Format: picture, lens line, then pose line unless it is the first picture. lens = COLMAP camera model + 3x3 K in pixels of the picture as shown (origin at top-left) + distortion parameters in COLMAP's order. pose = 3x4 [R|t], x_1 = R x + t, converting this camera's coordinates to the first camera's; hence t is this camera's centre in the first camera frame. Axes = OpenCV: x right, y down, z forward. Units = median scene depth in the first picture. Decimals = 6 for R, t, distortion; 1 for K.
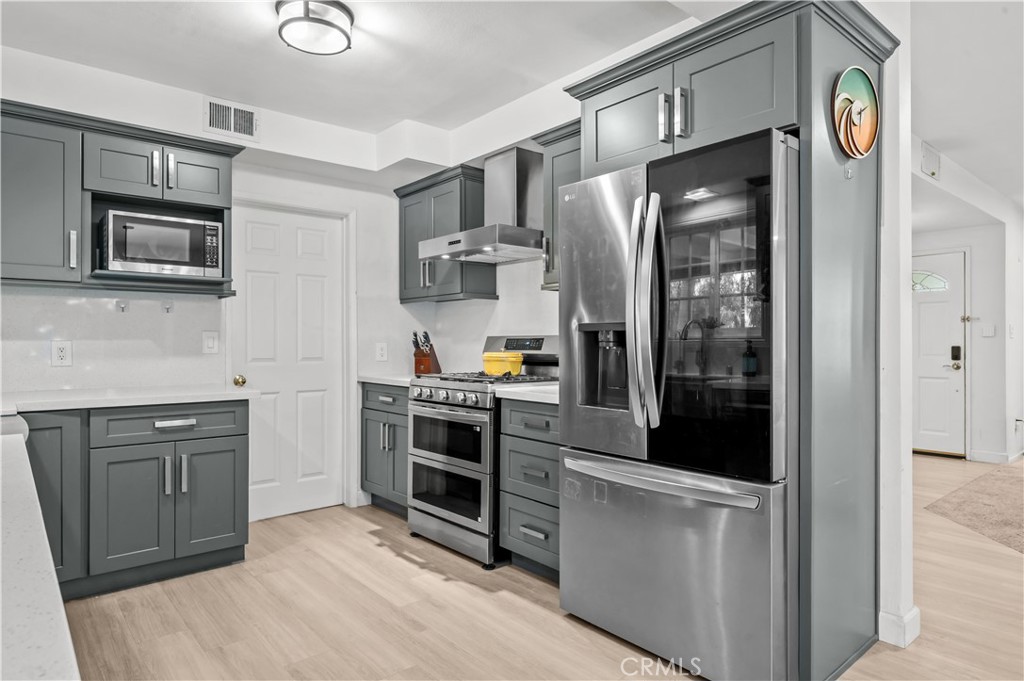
lens RADIAL K [[612.1, 0, 510.9], [0, 612.1, 341.6], [0, 0, 1]] dist [-0.002181, -0.004049]
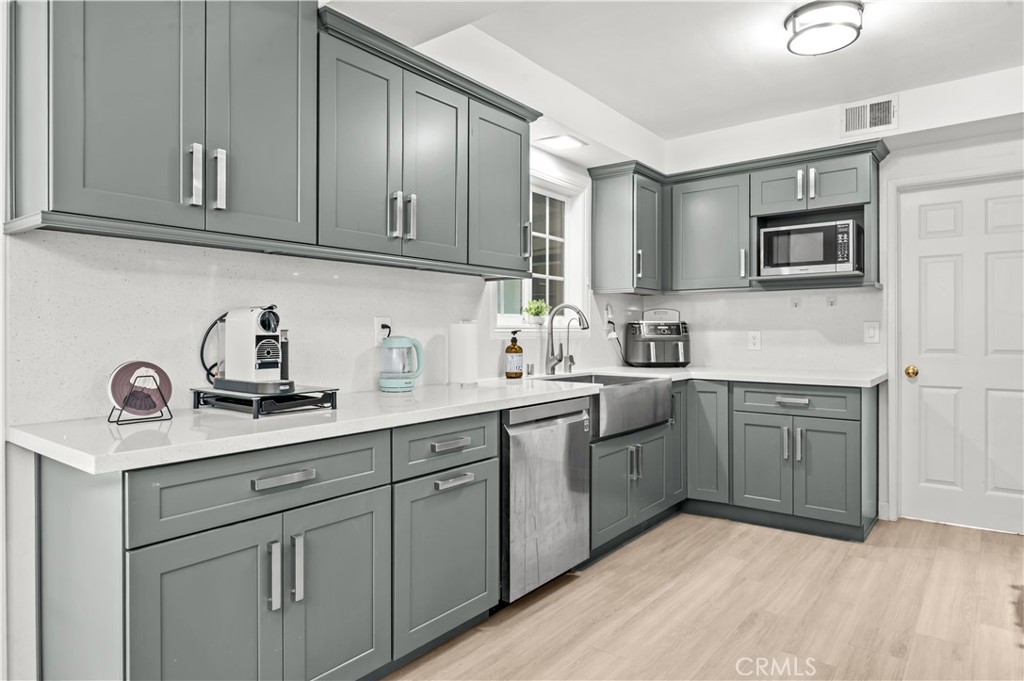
lens RADIAL K [[612.1, 0, 493.6], [0, 612.1, 336.6], [0, 0, 1]] dist [-0.002181, -0.004049]
pose [[0.173039, 0.006485, -0.984894, 0.448473], [0.001429, 0.999976, 0.006835, 0.000776], [0.984914, -0.002590, 0.173026, 0.195697]]
